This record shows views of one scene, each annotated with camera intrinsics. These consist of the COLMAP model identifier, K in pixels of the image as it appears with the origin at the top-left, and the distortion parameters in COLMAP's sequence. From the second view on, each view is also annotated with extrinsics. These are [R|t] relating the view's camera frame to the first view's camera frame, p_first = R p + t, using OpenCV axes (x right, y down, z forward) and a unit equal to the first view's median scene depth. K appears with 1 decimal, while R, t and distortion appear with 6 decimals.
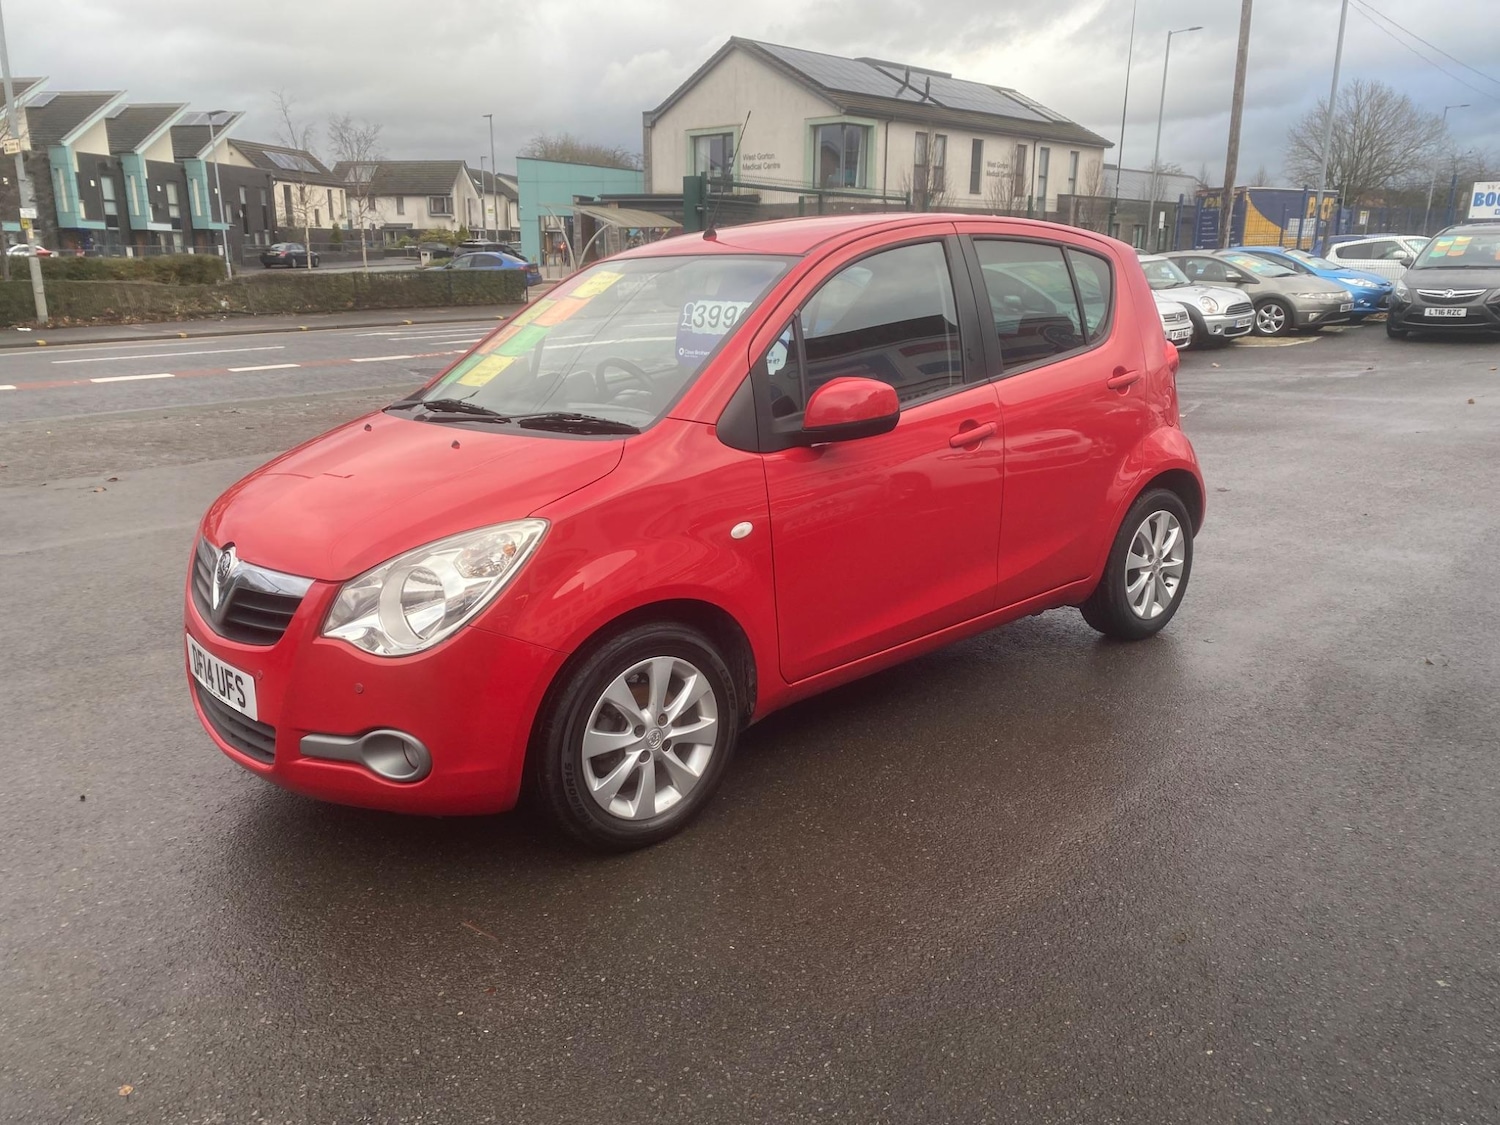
lens RADIAL K [[1119.9, 0, 744.7], [0, 1119.9, 574.4], [0, 0, 1]] dist [0.007409, -0.005881]
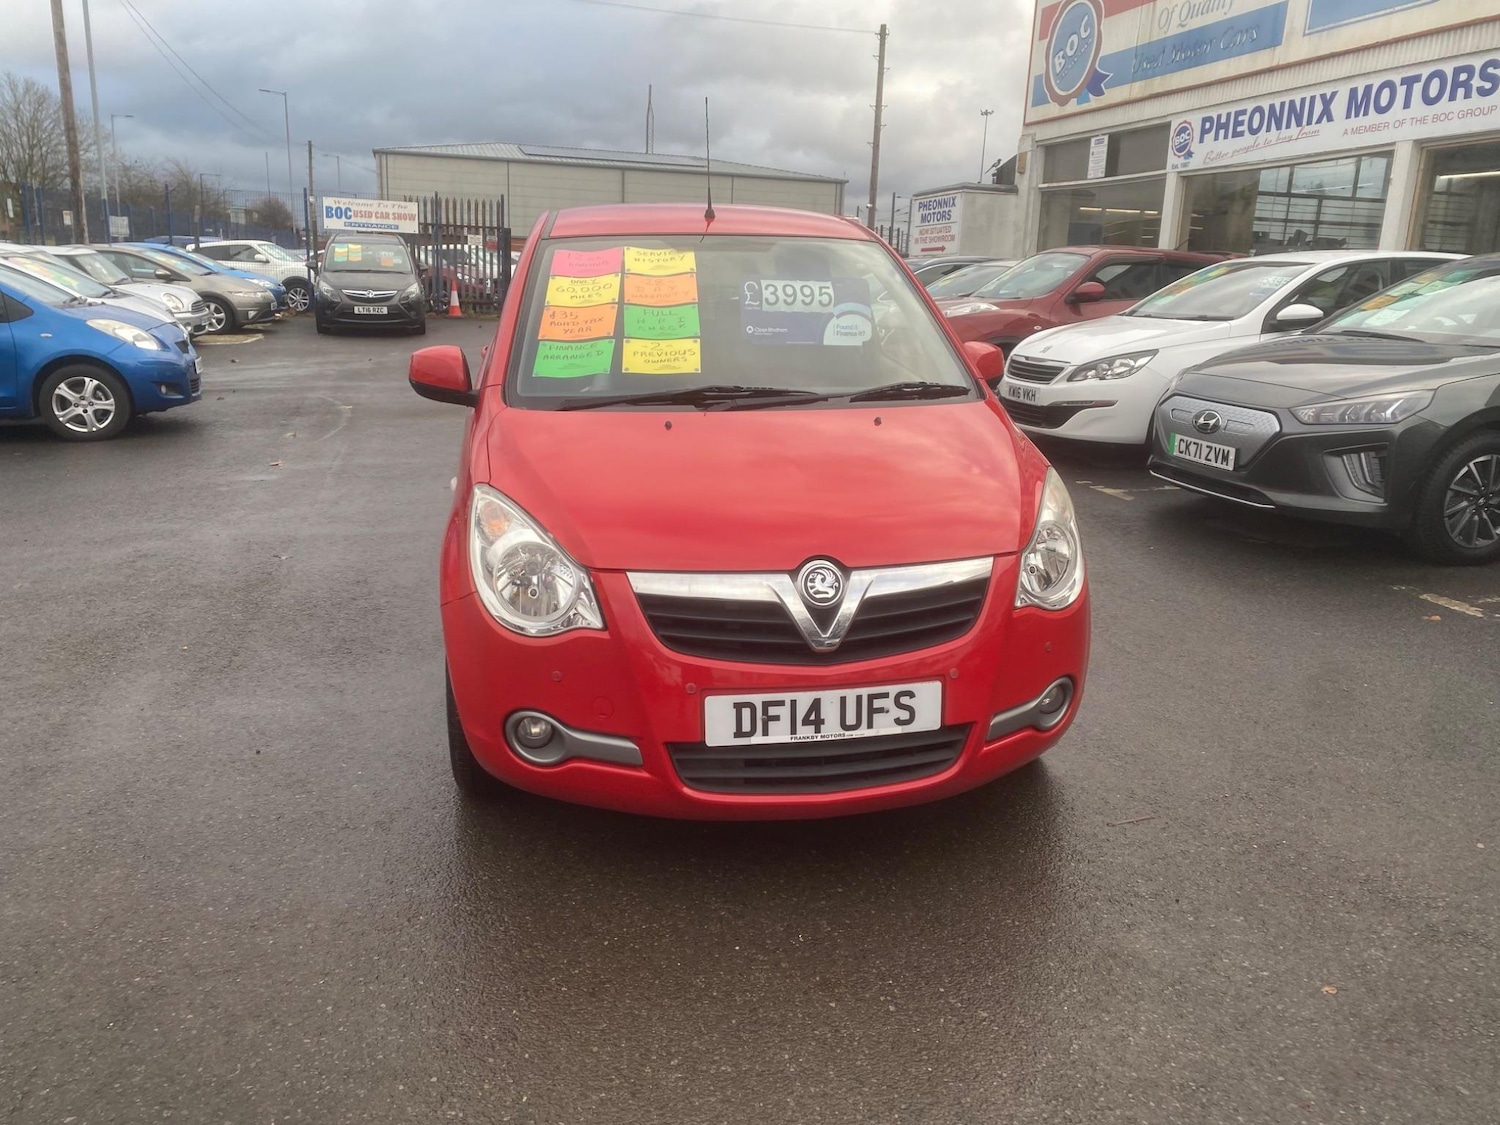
lens RADIAL K [[1146.8, 0, 714.2], [0, 1146.8, 557.7], [0, 0, 1]] dist [0.028483, -0.018907]
pose [[0.528208, -0.178238, 0.830197, -0.077243], [0.196443, 0.976847, 0.084737, -0.007258], [-0.826079, 0.118327, 0.550992, 0.037384]]
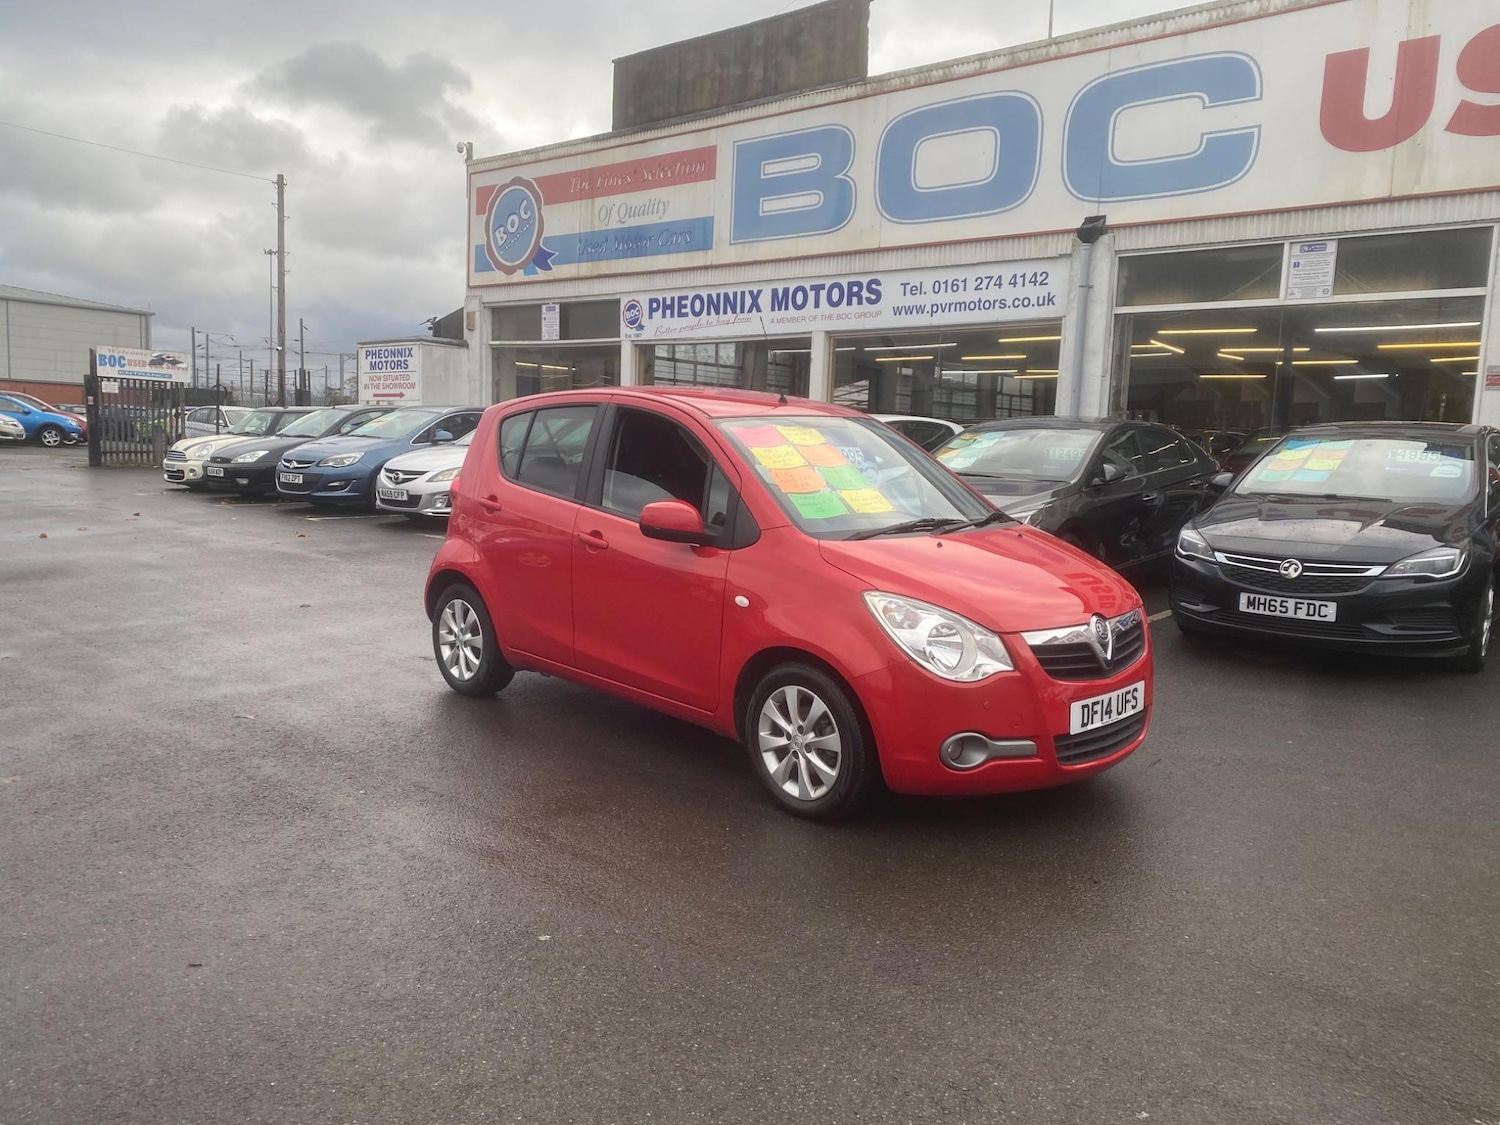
lens RADIAL K [[1155.9, 0, 711.2], [0, 1155.9, 586.9], [0, 0, 1]] dist [0.082781, -0.145293]
pose [[-0.033472, -0.119339, 0.992289, -0.121003], [0.236796, 0.963629, 0.123879, -0.022782], [-0.970983, 0.239117, -0.003995, 0.093387]]
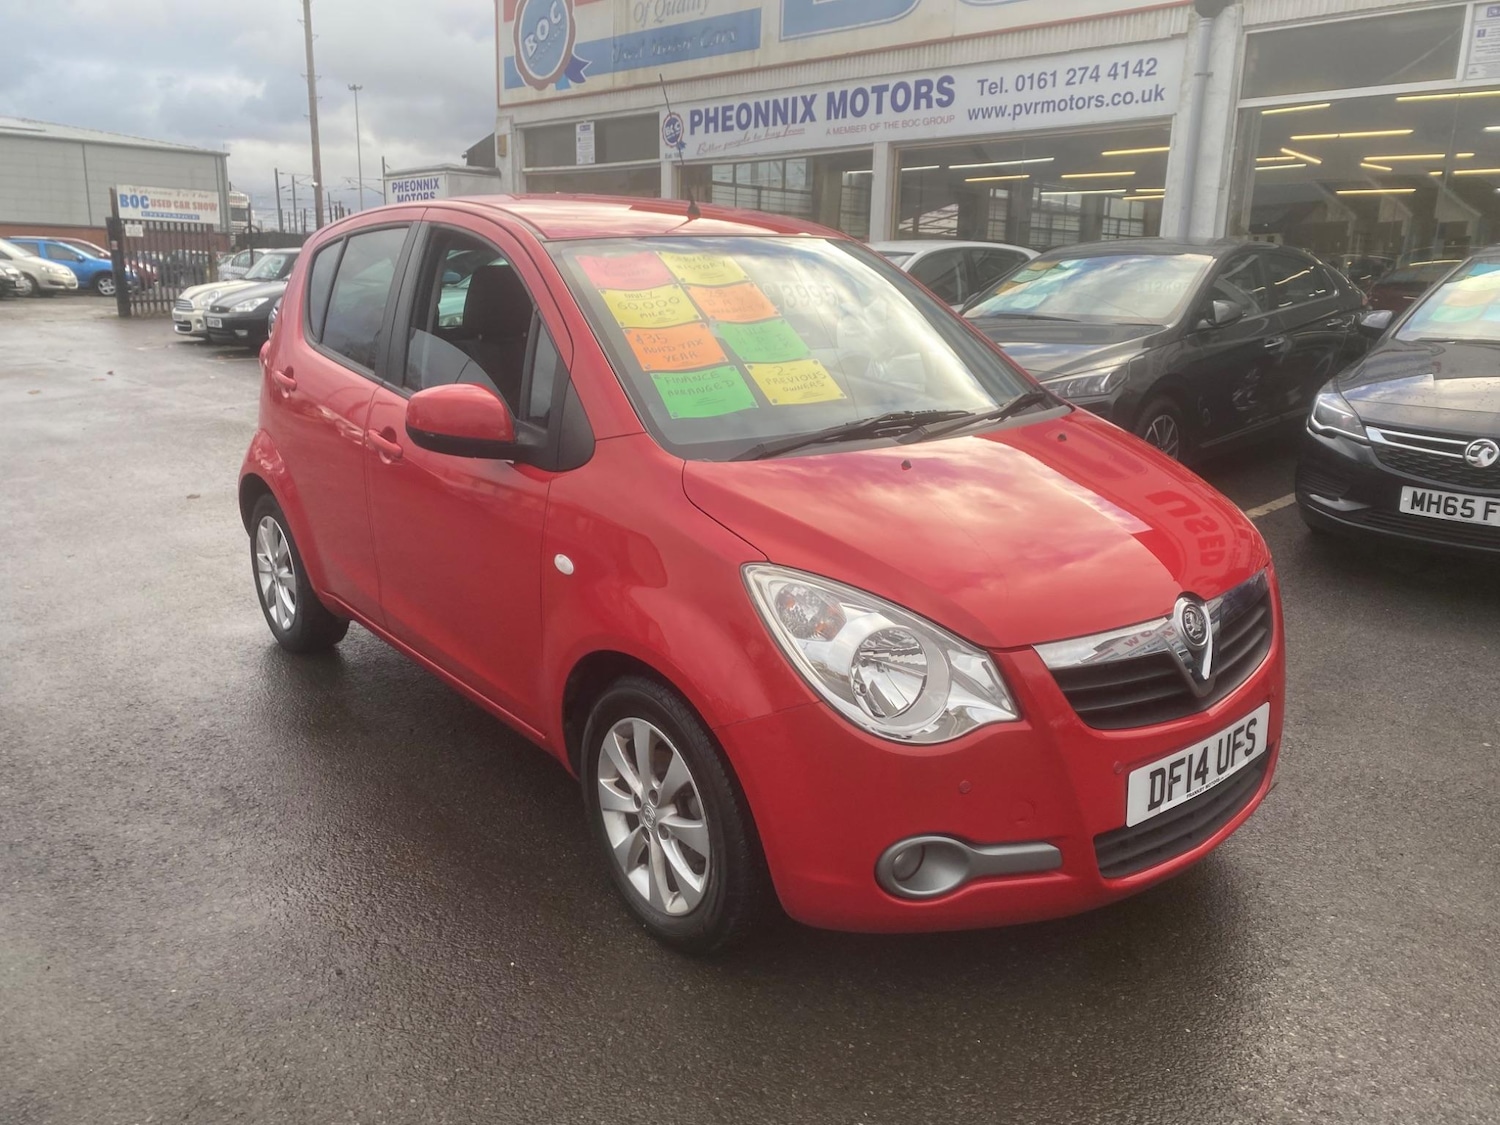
lens RADIAL K [[1159.3, 0, 733.0], [0, 1159.3, 555.8], [0, 0, 1]] dist [0.000235, 0.009986]
pose [[0.032337, -0.228927, 0.972906, -0.078923], [0.253648, 0.943427, 0.213560, -0.019234], [-0.966756, 0.239870, 0.088574, 0.077660]]
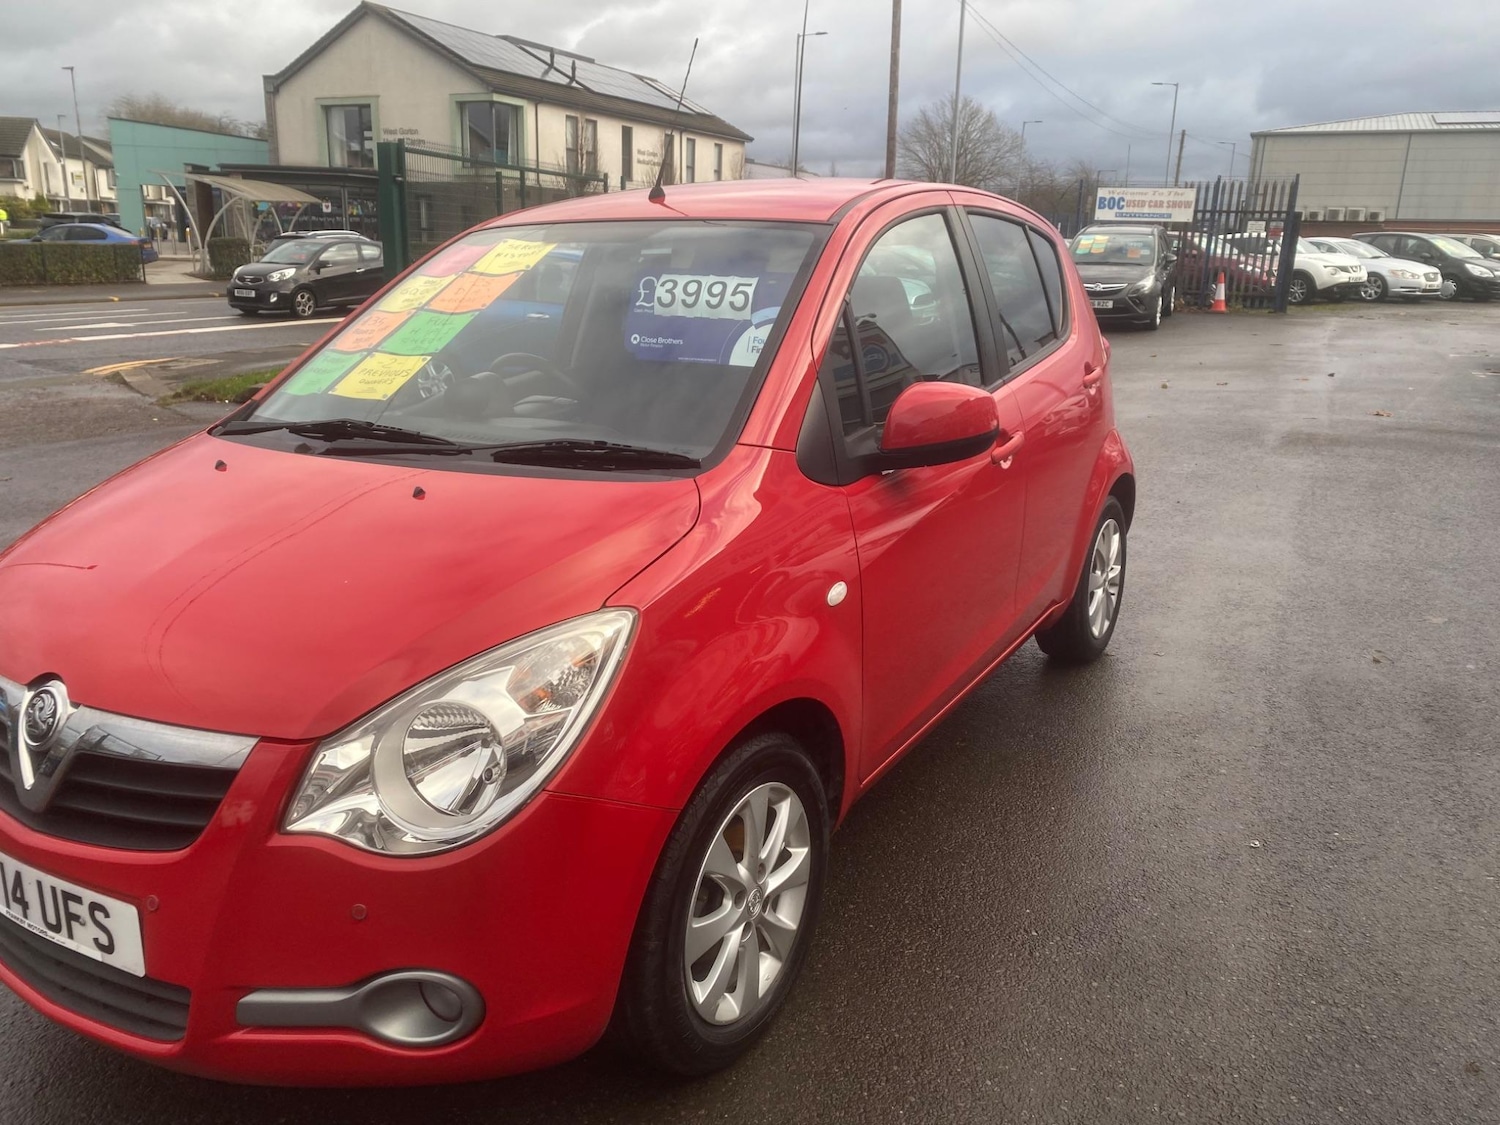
lens RADIAL K [[1124.1, 0, 735.0], [0, 1124.1, 562.2], [0, 0, 1]] dist [0.002763, 0.005606]
pose [[0.954566, -0.057923, 0.292318, -0.018023], [0.057857, 0.998285, 0.008879, -0.004576], [-0.292331, 0.008437, 0.956280, 0.020388]]
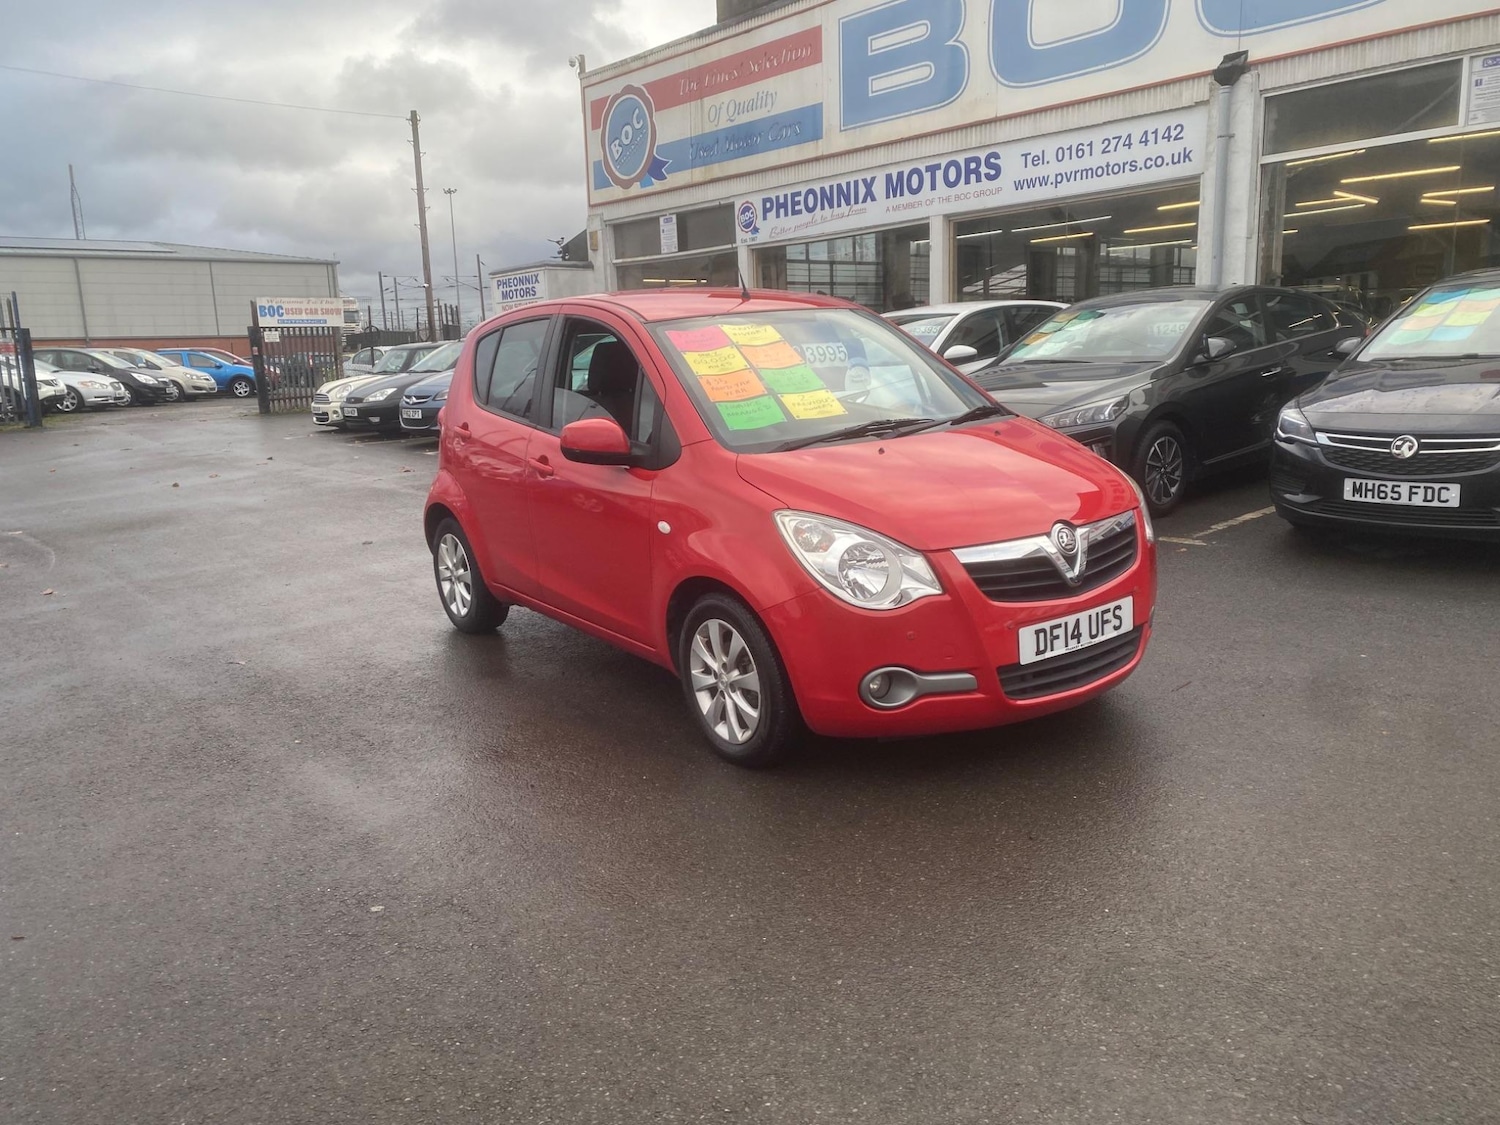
lens RADIAL K [[1158.7, 0, 707.2], [0, 1158.7, 581.1], [0, 0, 1]] dist [0.031682, -0.027625]
pose [[0.126200, -0.191482, 0.973349, -0.110234], [0.305808, 0.940917, 0.145452, -0.016759], [-0.943692, 0.279302, 0.177301, 0.073183]]
